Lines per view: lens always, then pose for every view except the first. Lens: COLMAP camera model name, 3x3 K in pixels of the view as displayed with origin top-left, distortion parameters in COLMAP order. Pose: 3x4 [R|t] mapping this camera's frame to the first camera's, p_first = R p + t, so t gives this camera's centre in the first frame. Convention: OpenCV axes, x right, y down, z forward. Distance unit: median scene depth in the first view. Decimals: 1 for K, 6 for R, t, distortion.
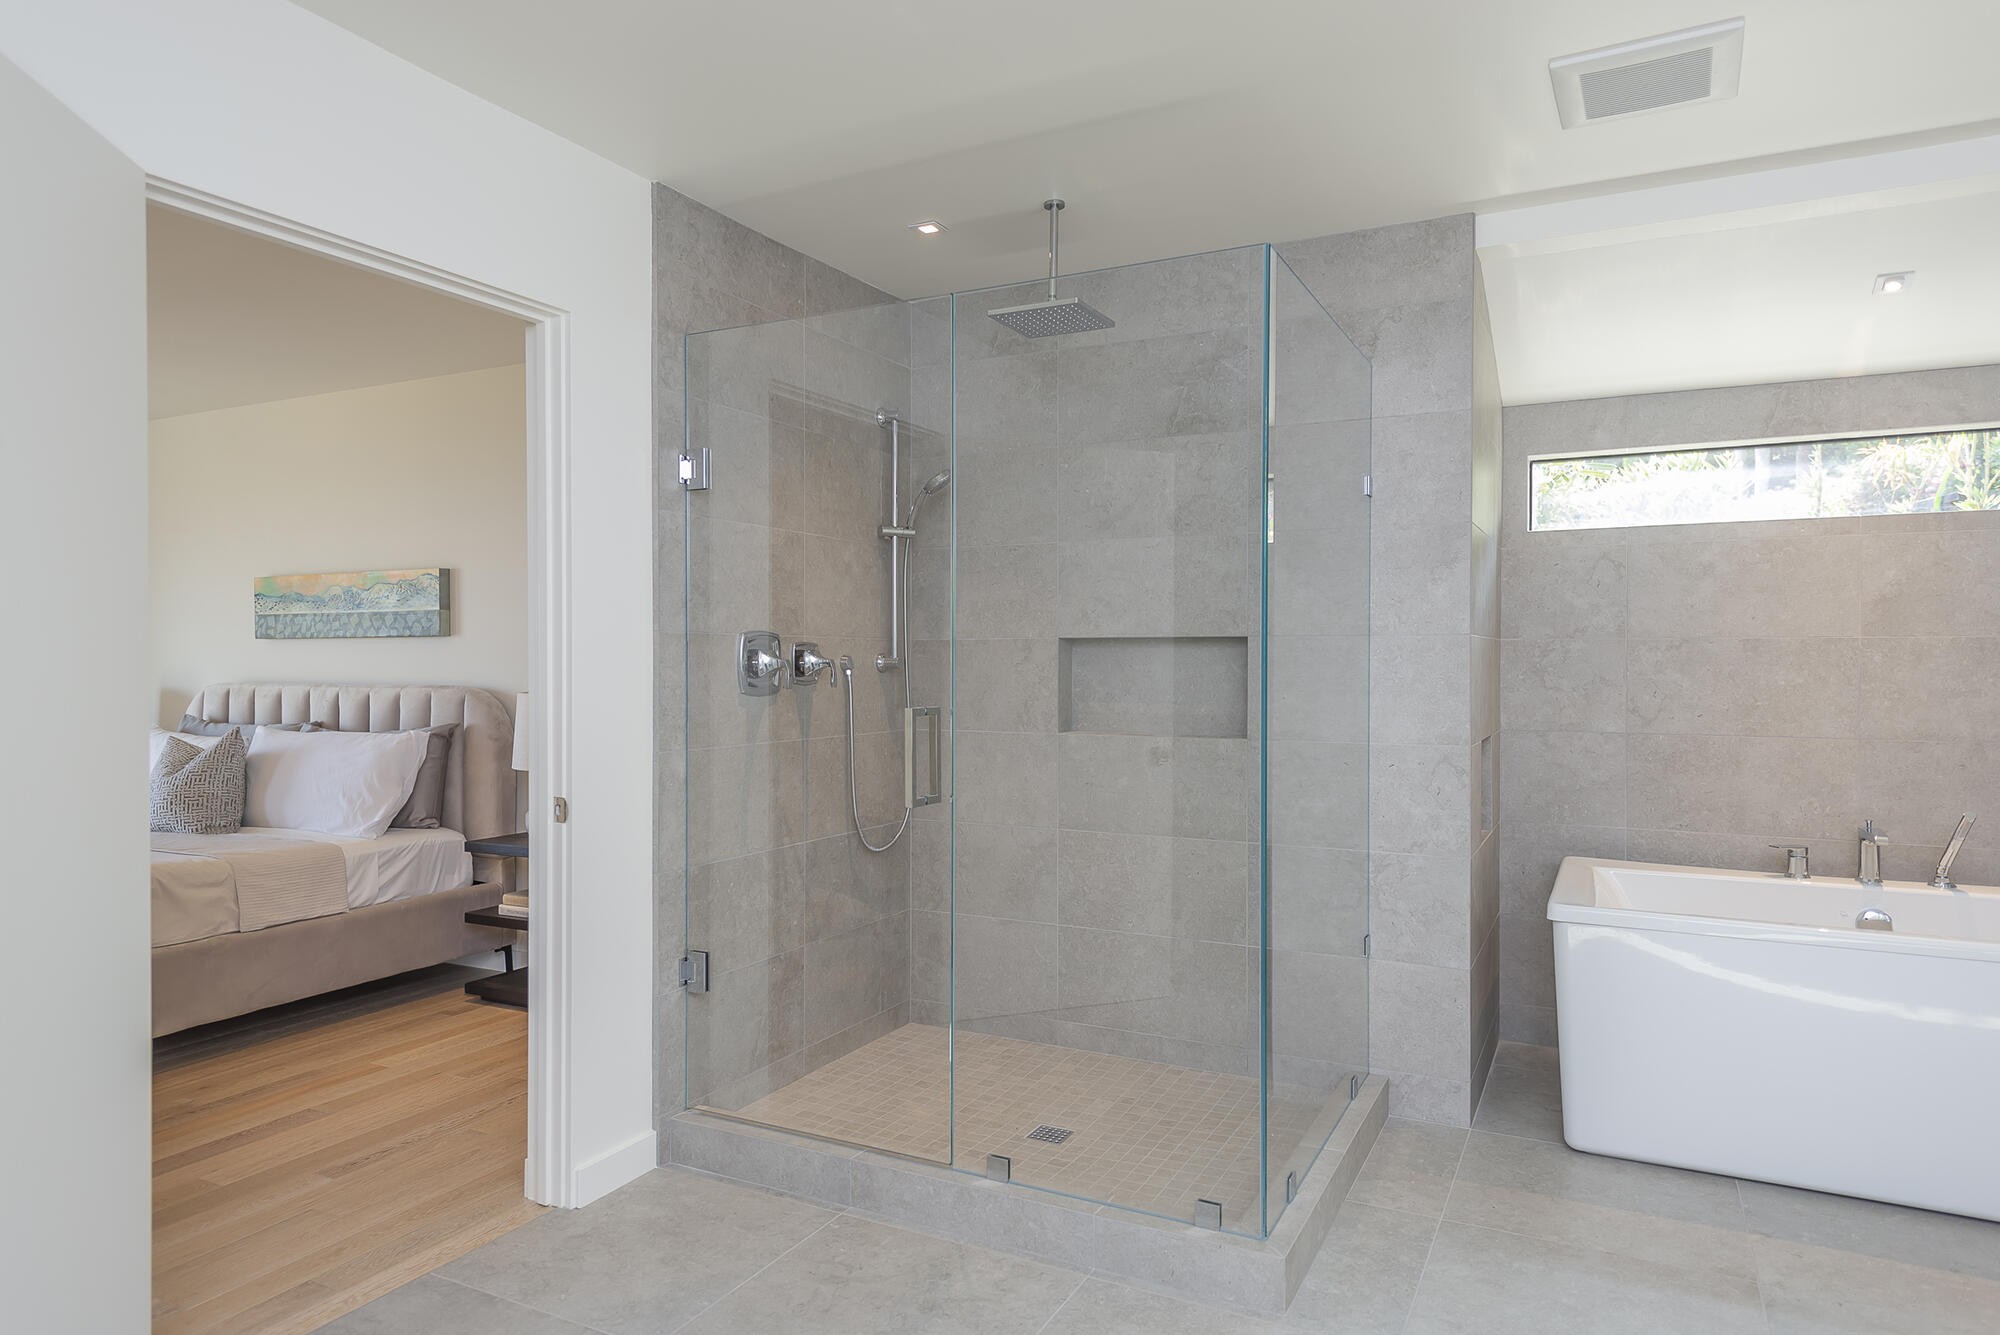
lens RADIAL K [[1226.9, 0, 1010.1], [0, 1226.9, 671.8], [0, 0, 1]] dist [0.005731, -0.009278]
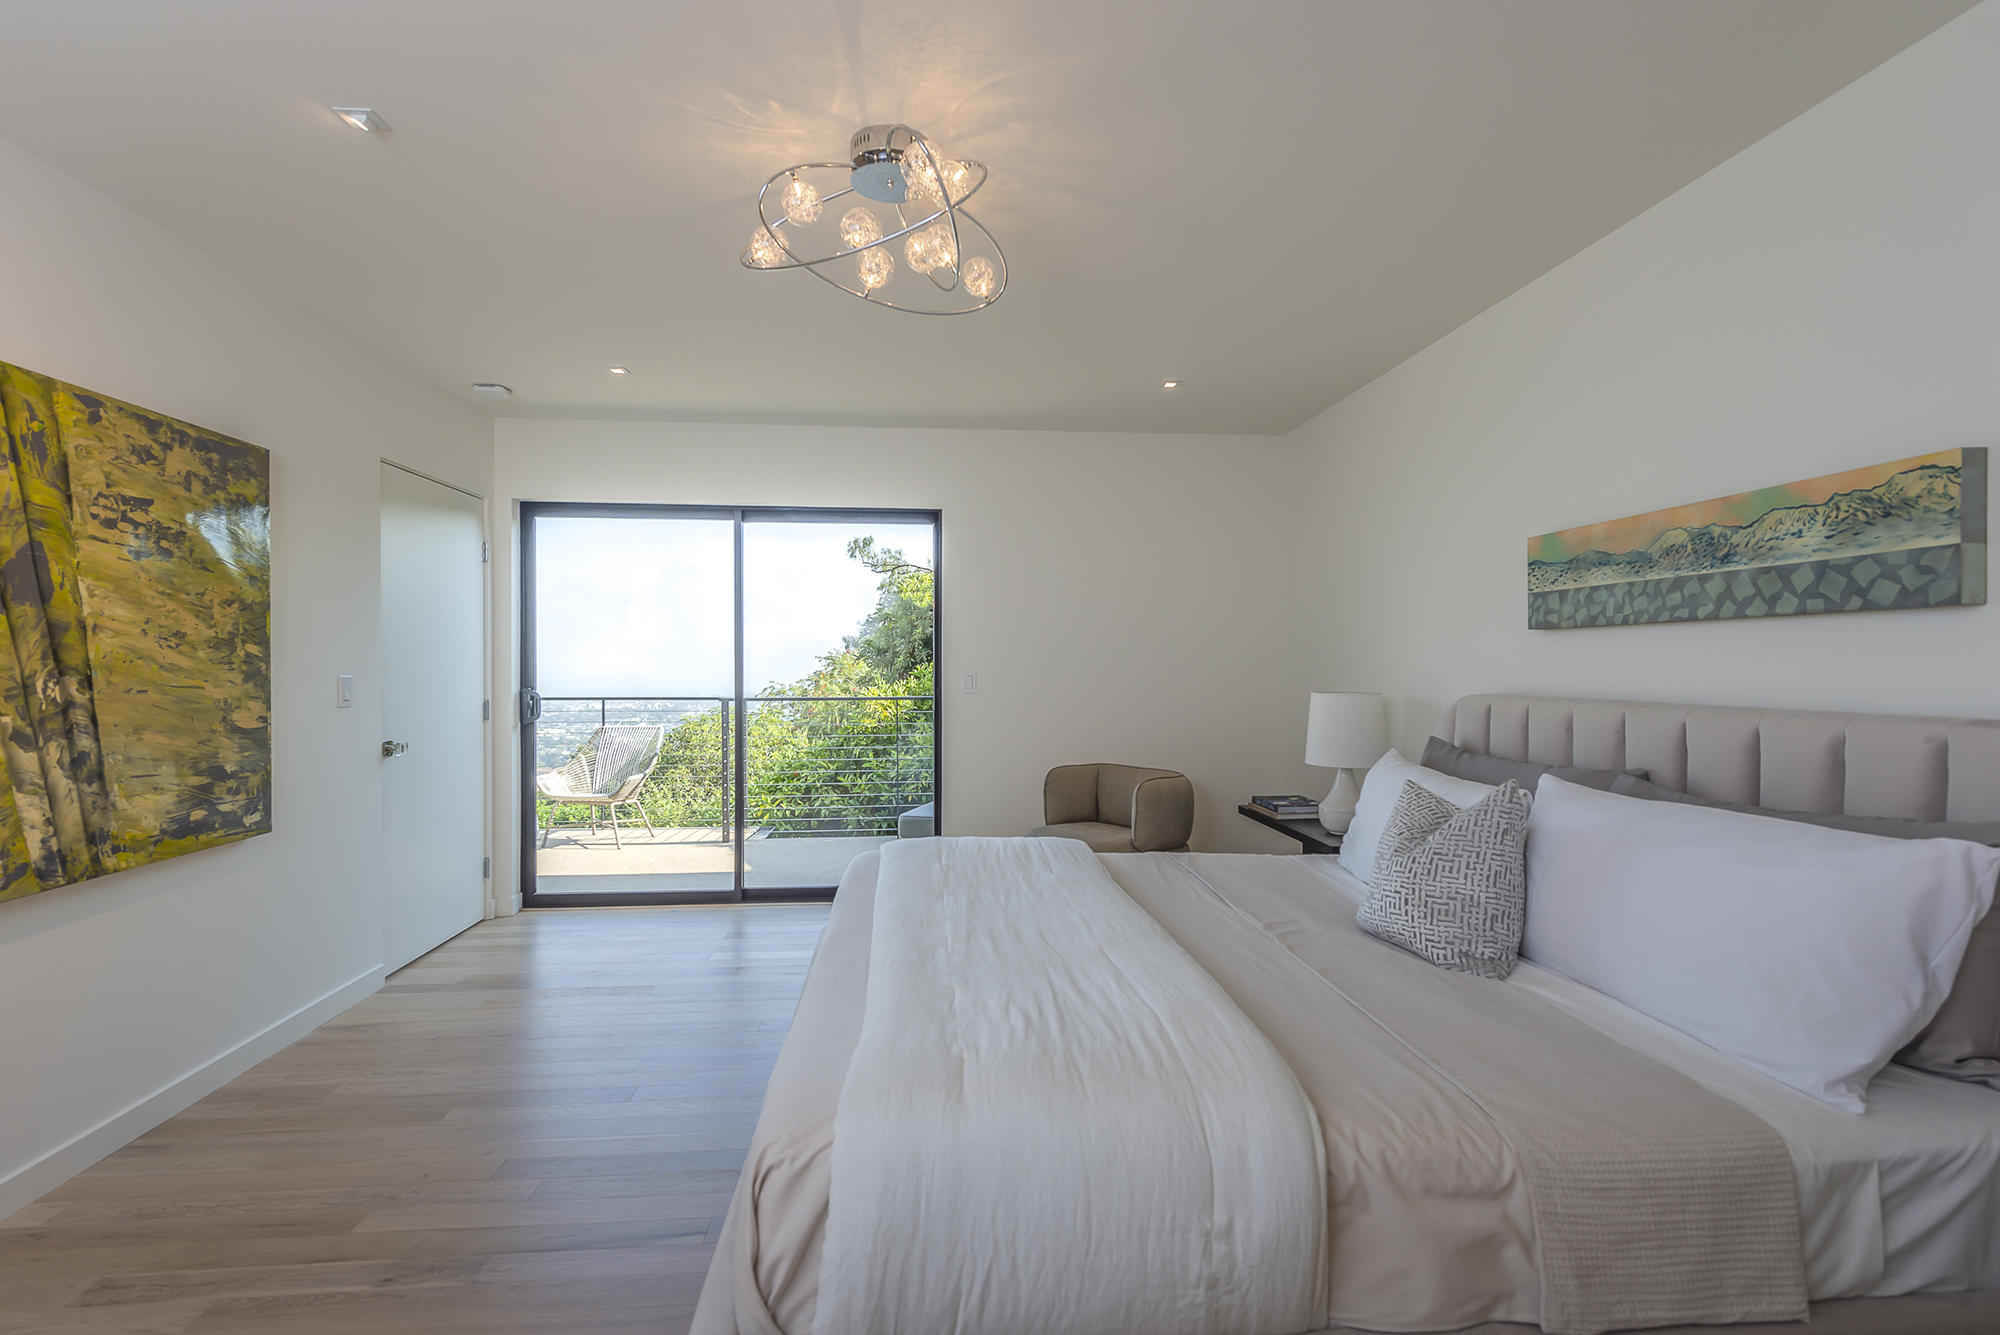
lens RADIAL K [[991.6, 0, 1005.0], [0, 991.6, 676.4], [0, 0, 1]] dist [0.006577, 0.000849]
pose [[0.537251, 0.006516, -0.843397, -0.330477], [-0.000987, 0.999974, 0.007097, -0.005650], [0.843422, -0.002981, 0.537244, 0.498465]]
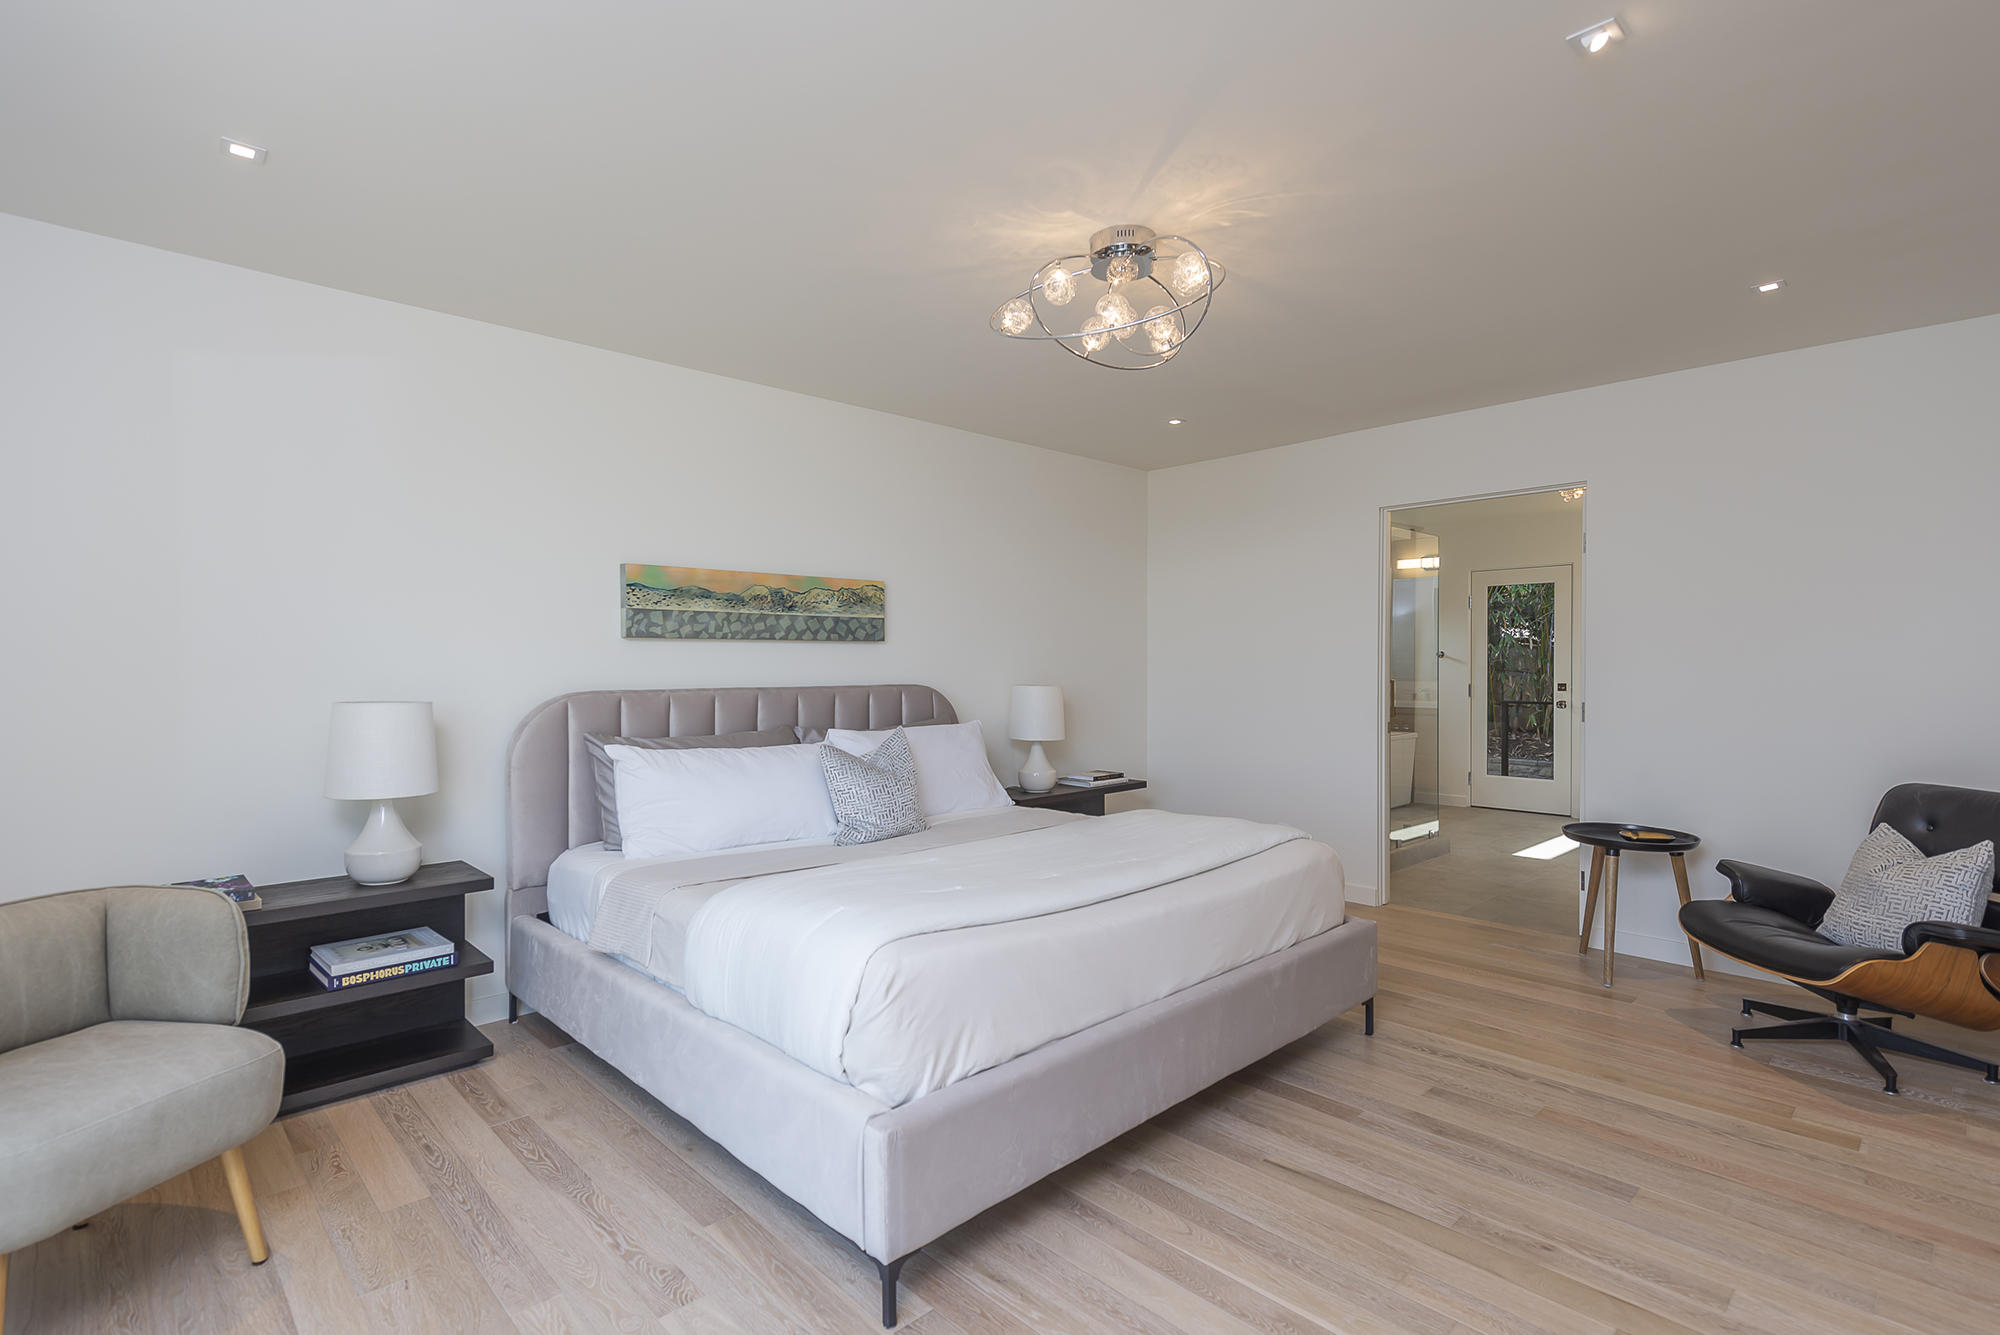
lens RADIAL K [[938.8, 0, 984.6], [0, 938.8, 685.1], [0, 0, 1]] dist [-0.000034, 0.000010]
pose [[0.336377, -0.023823, 0.941426, -1.191274], [0.010118, 0.999714, 0.021683, -0.006107], [-0.941673, 0.002231, 0.336522, 0.586861]]
